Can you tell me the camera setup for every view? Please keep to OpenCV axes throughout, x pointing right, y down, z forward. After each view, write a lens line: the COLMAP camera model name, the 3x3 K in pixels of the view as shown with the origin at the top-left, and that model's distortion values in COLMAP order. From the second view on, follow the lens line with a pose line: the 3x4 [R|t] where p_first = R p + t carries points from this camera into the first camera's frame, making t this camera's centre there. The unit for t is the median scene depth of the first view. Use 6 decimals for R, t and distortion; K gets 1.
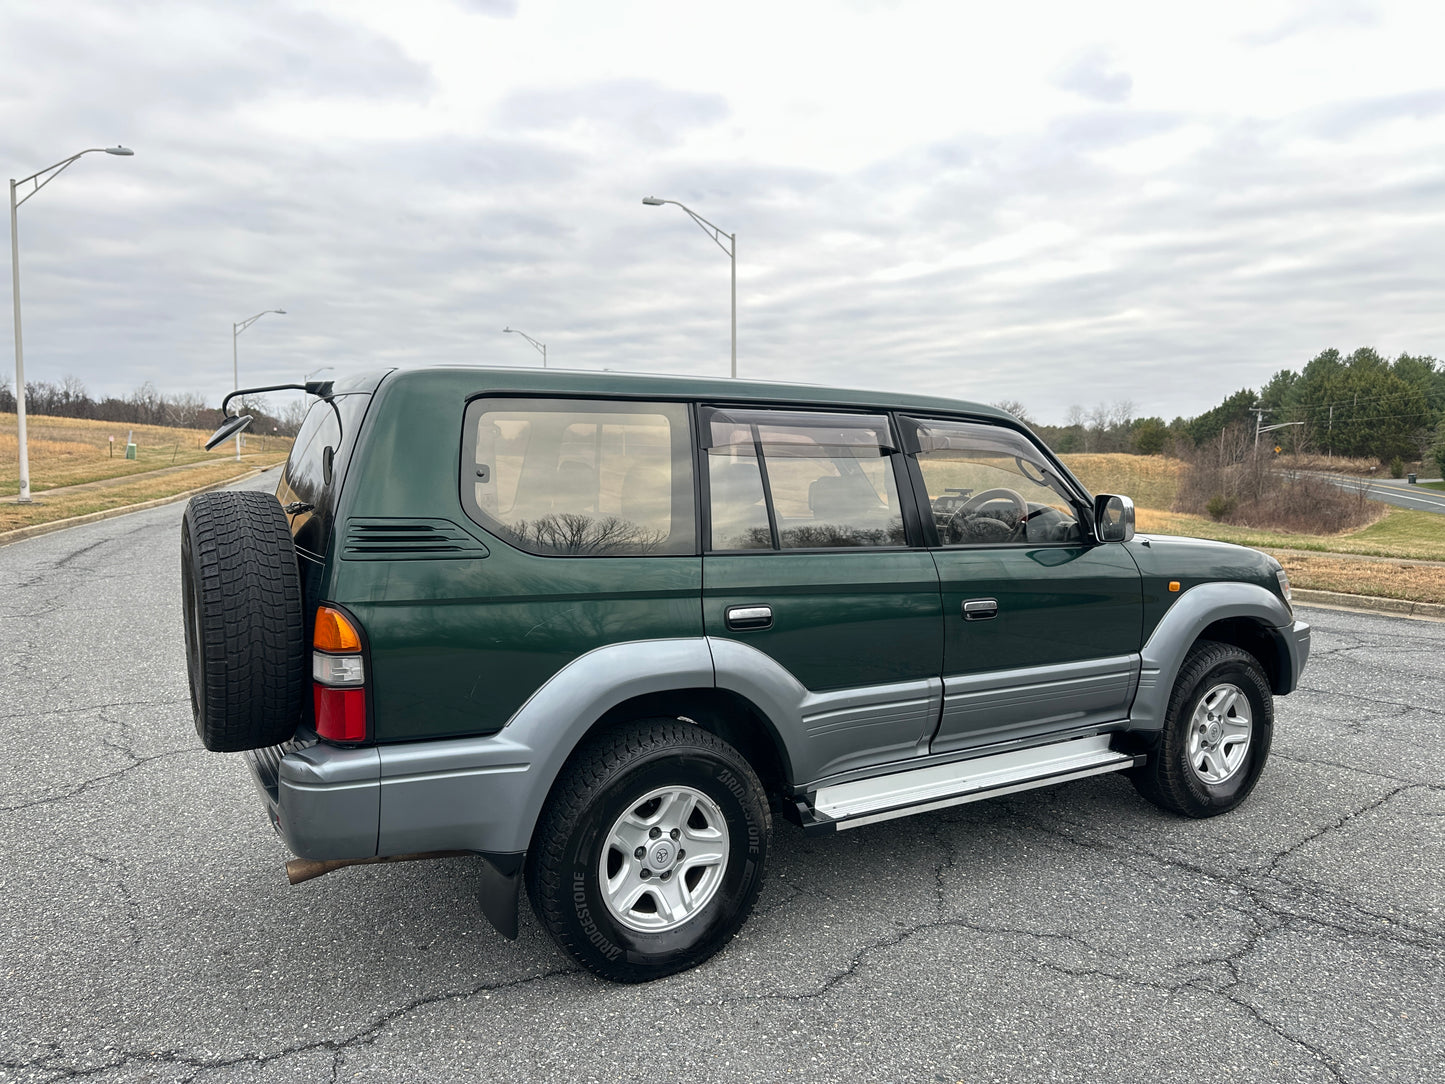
lens RADIAL K [[1051.9, 0, 729.5], [0, 1051.9, 539.7], [0, 0, 1]] dist [0.100142, -0.135057]
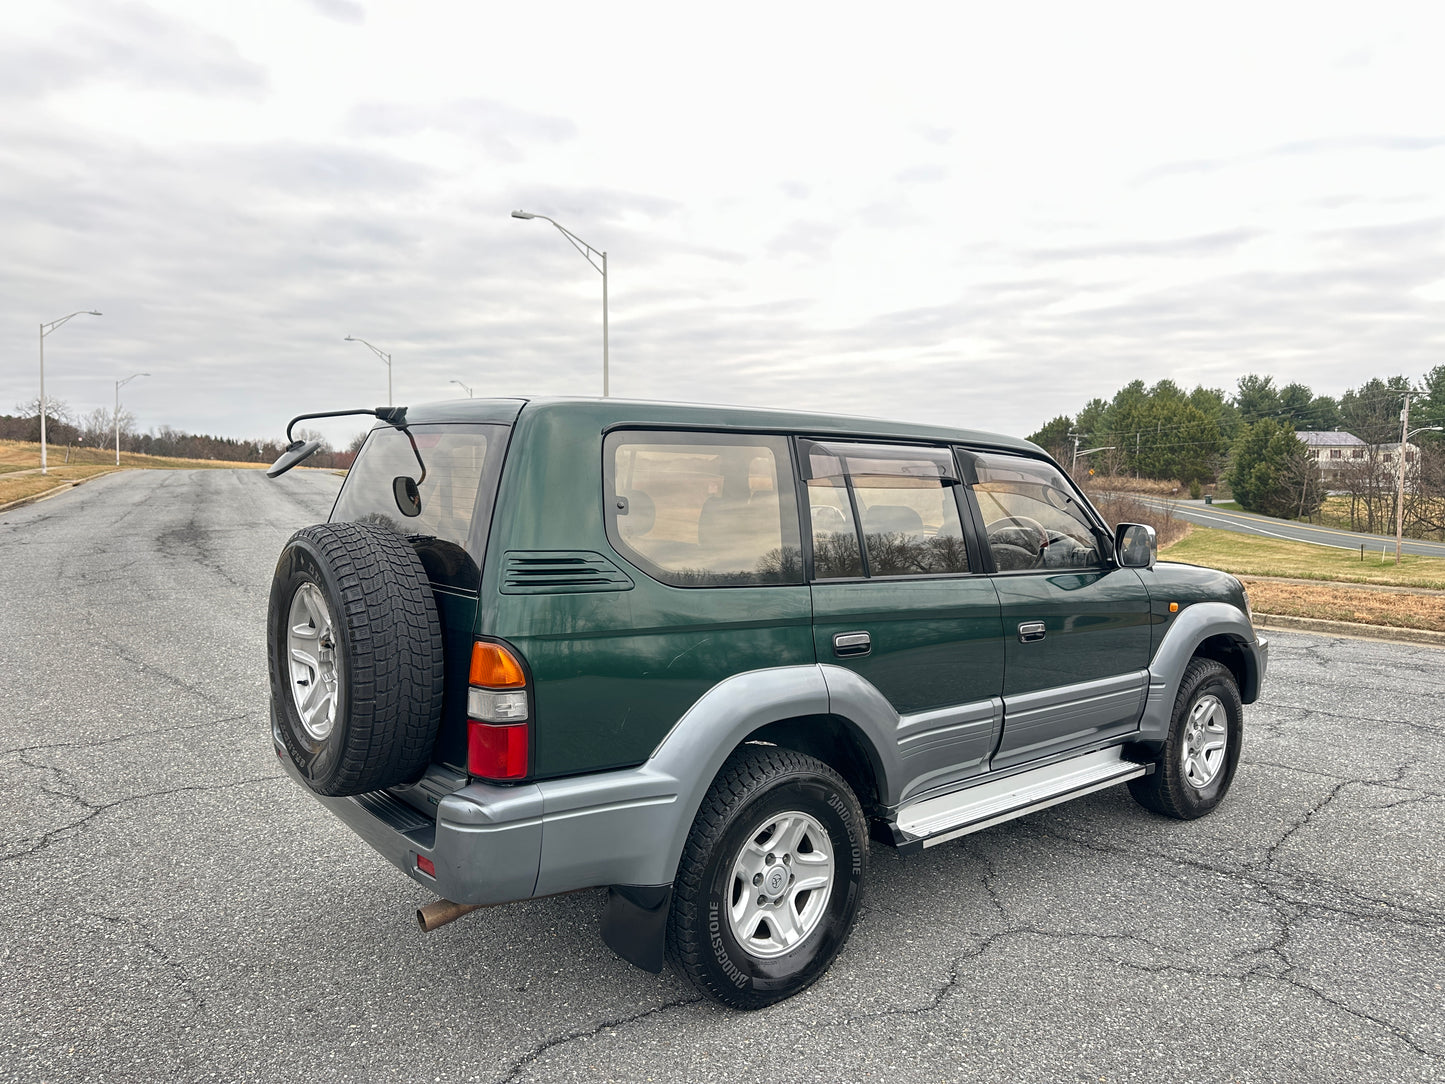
lens RADIAL K [[1052.3, 0, 740.5], [0, 1052.3, 538.3], [0, 0, 1]] dist [0.106525, -0.148609]
pose [[0.986249, -0.001878, 0.165257, -0.227505], [0.004763, 0.999843, -0.017063, -0.011087], [-0.165199, 0.017615, 0.986103, -0.002763]]
